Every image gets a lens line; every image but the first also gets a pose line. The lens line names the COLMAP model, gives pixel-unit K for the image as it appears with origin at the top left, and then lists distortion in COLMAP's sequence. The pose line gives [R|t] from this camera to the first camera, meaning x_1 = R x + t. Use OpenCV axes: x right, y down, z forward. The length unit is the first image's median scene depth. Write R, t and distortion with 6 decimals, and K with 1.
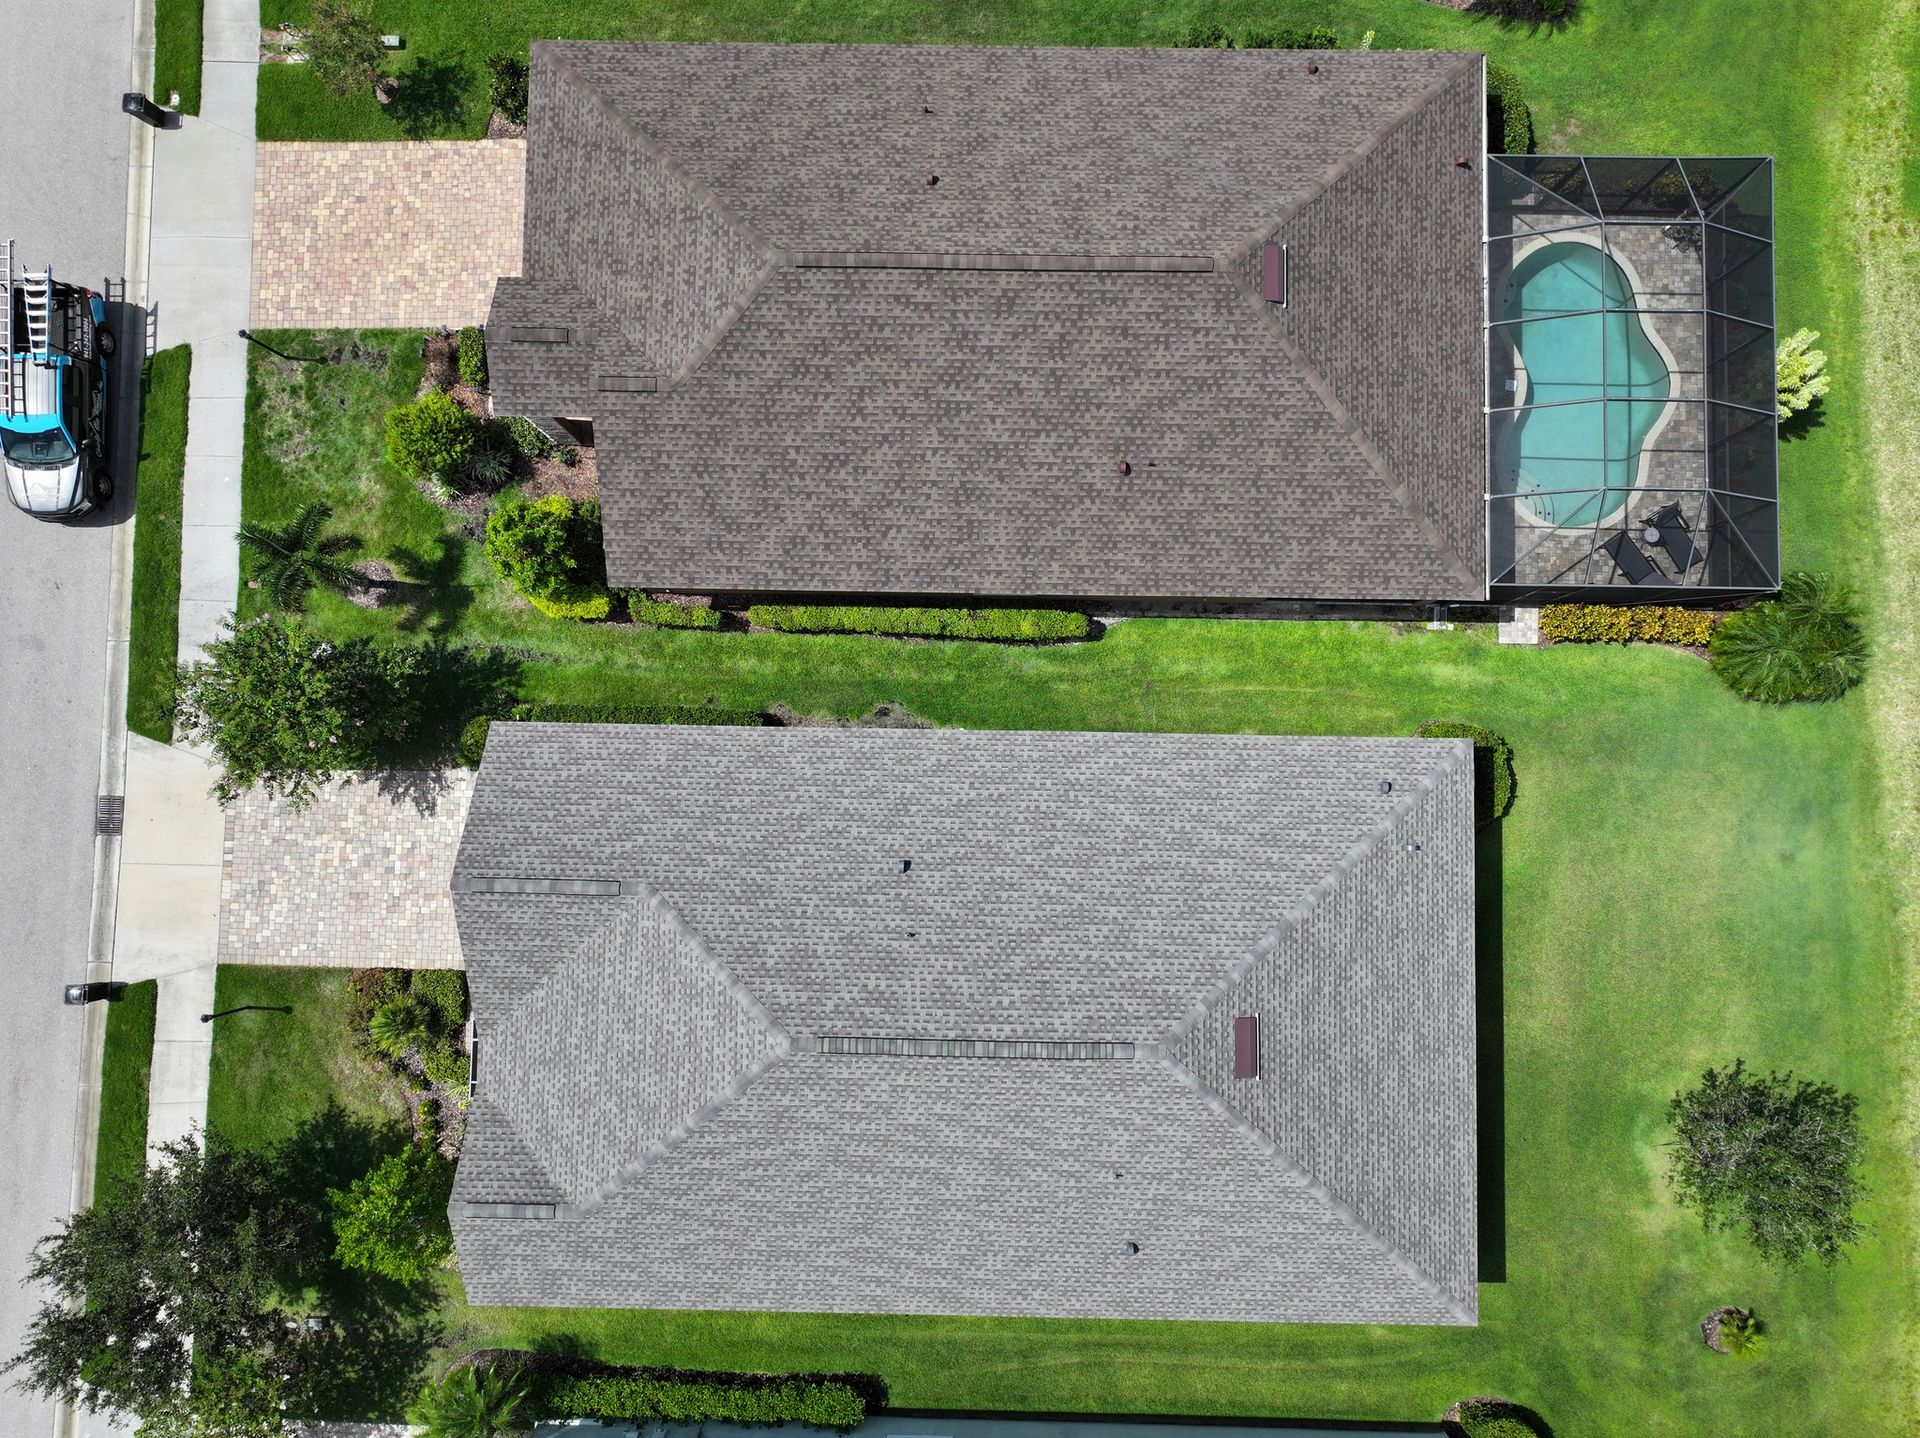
lens RADIAL K [[1340.4, 0, 964.9], [0, 1340.4, 717.4], [0, 0, 1]] dist [-0.003335, 0.014767]
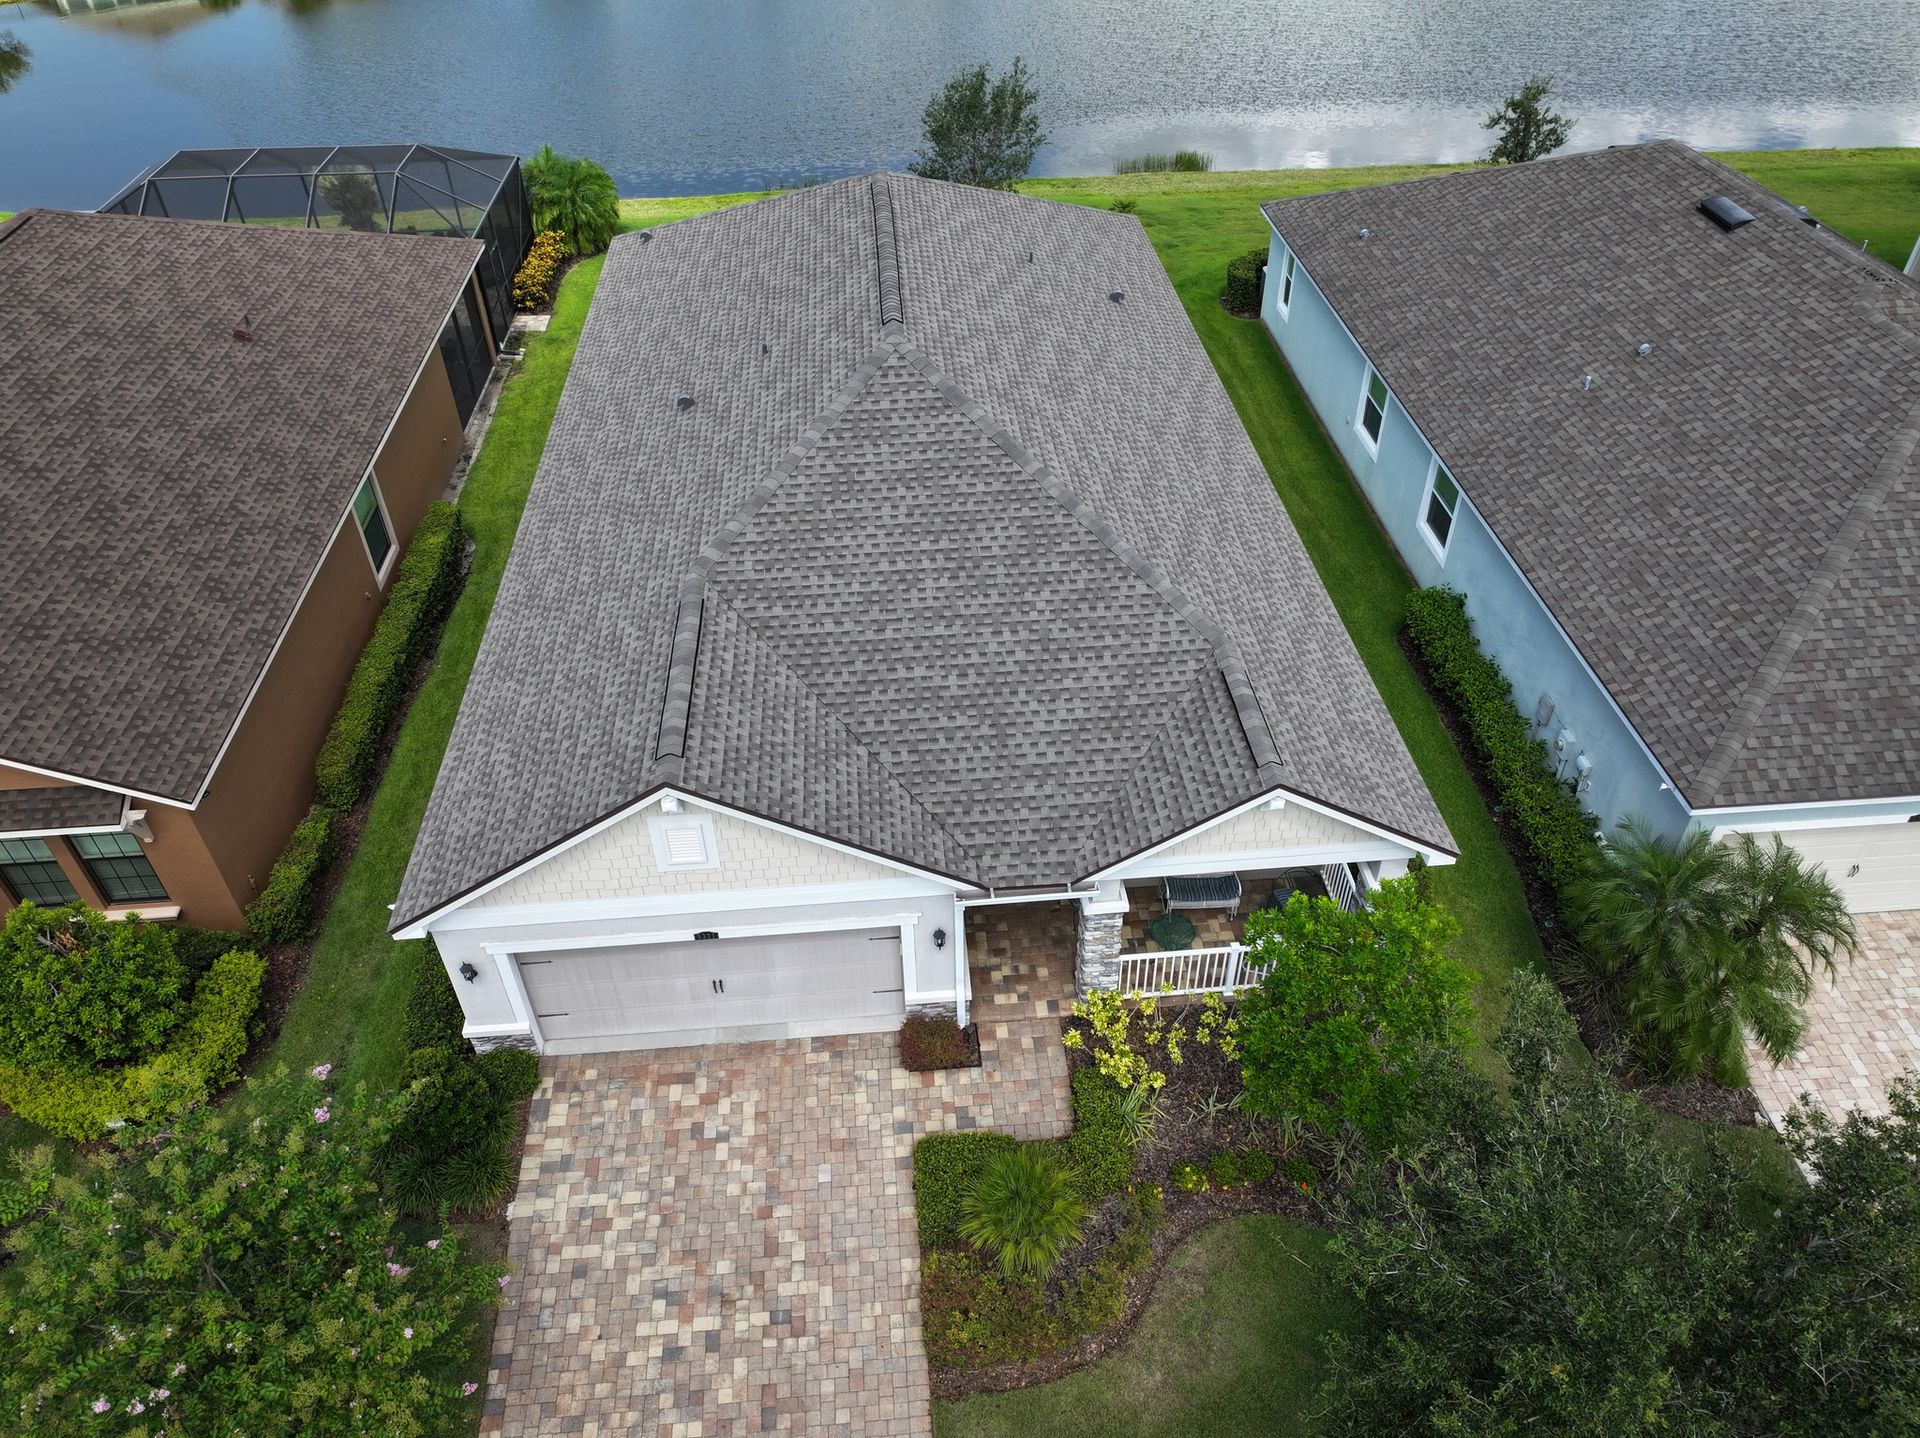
lens RADIAL K [[1340.4, 0, 956.3], [0, 1340.4, 717.4], [0, 0, 1]] dist [-0.003335, 0.014767]
pose [[-0.095015, -0.632094, 0.769044, -0.748804], [0.994328, -0.023172, 0.103802, 0.176356], [-0.047792, 0.774545, 0.630711, 0.622508]]
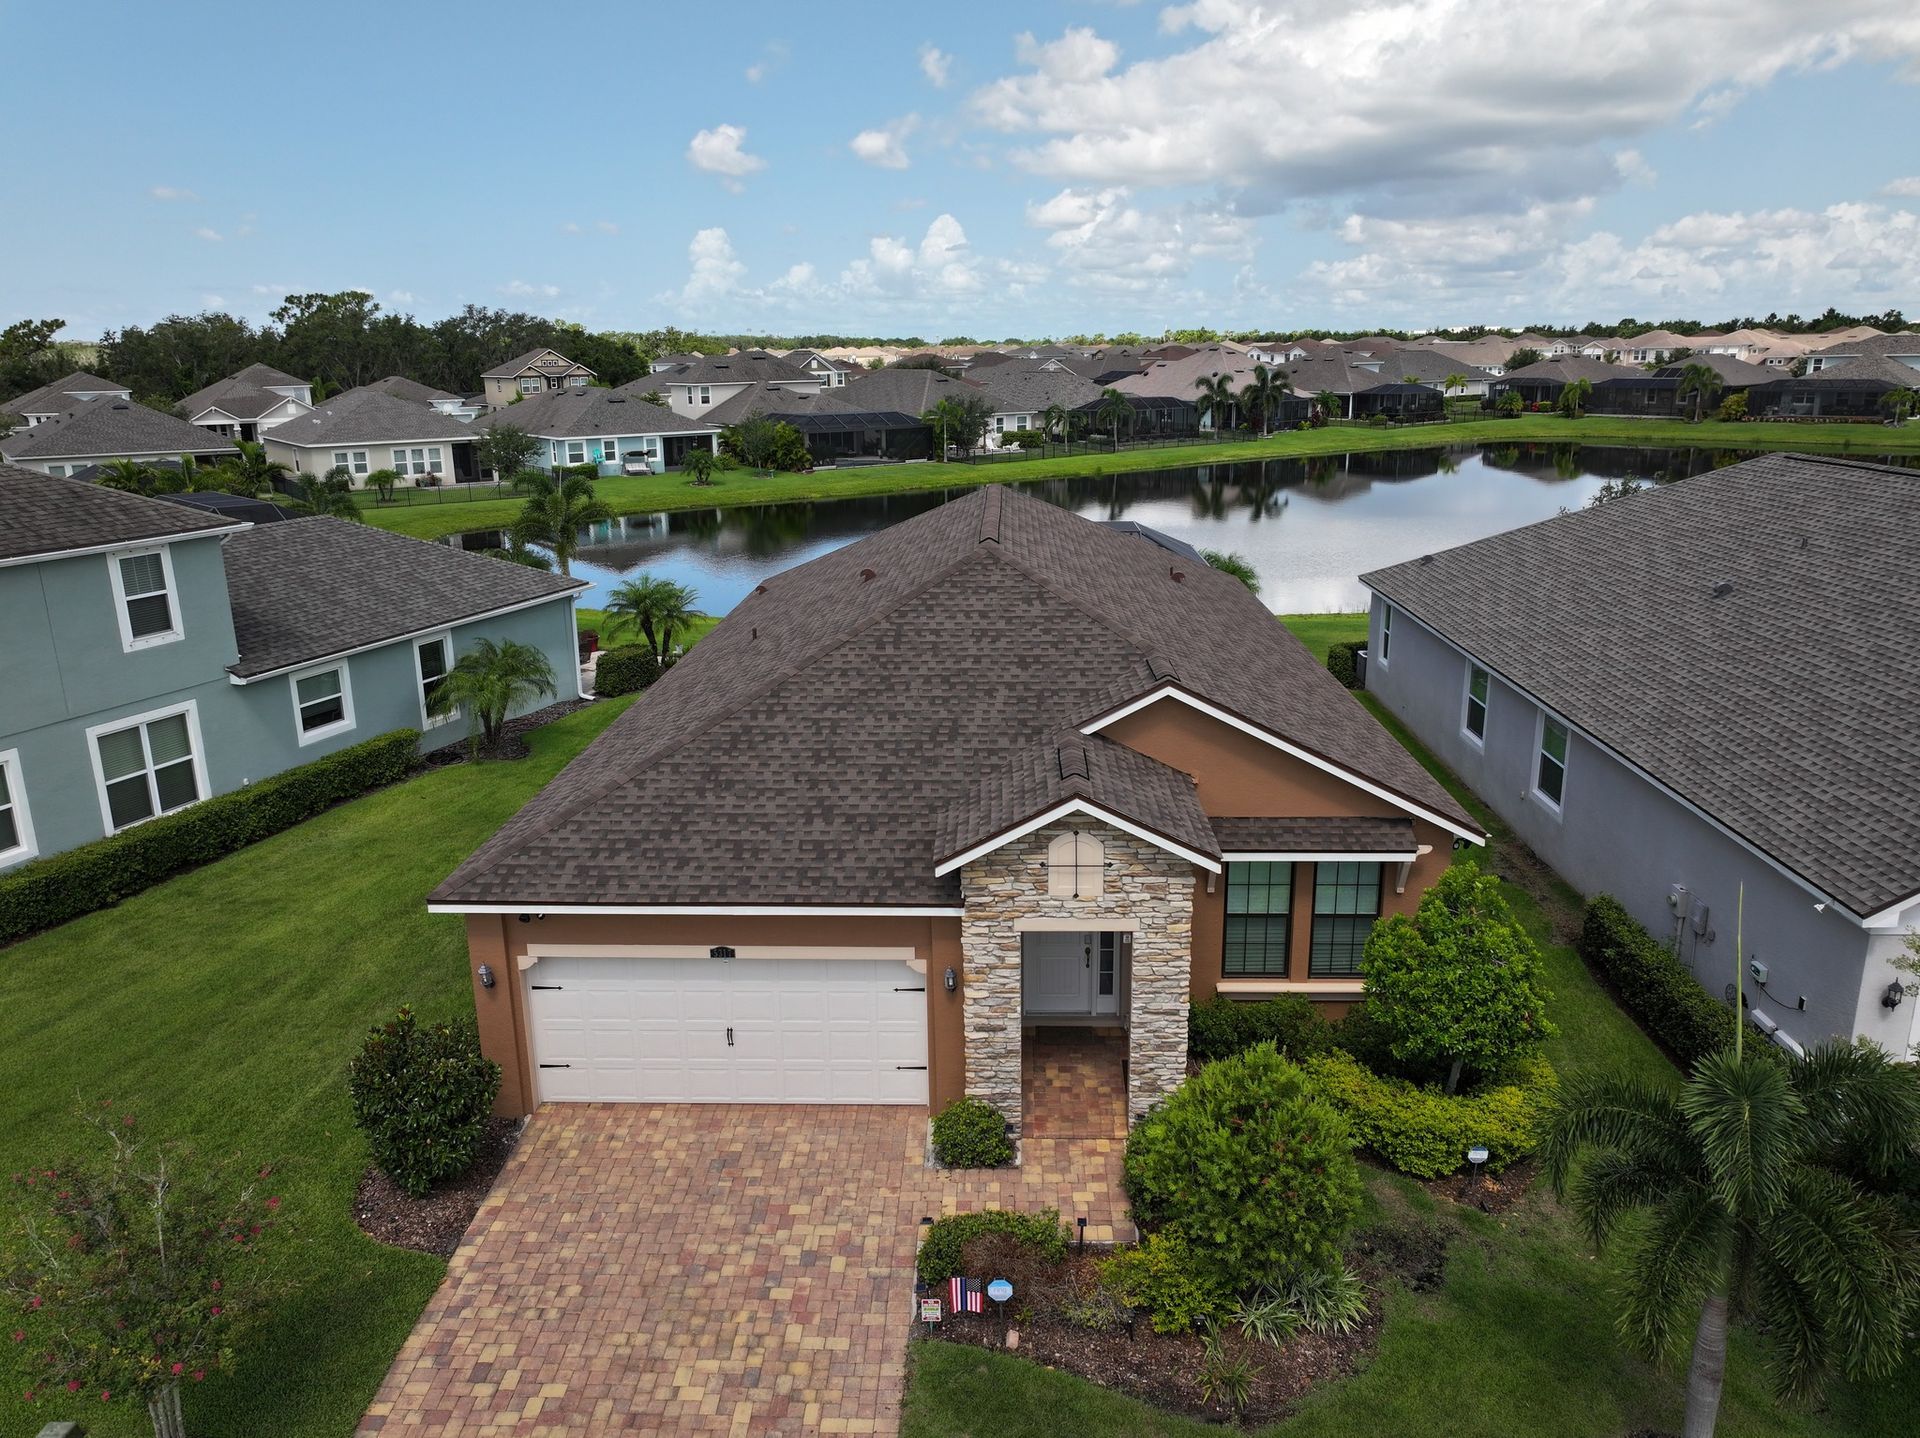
lens RADIAL K [[1340.4, 0, 955.2], [0, 1340.4, 709.6], [0, 0, 1]] dist [-0.003335, 0.014767]
pose [[0.023693, -0.256482, 0.966259, -0.837144], [0.998692, 0.049878, -0.011249, -0.330623], [-0.045310, 0.965261, 0.257328, 0.853857]]
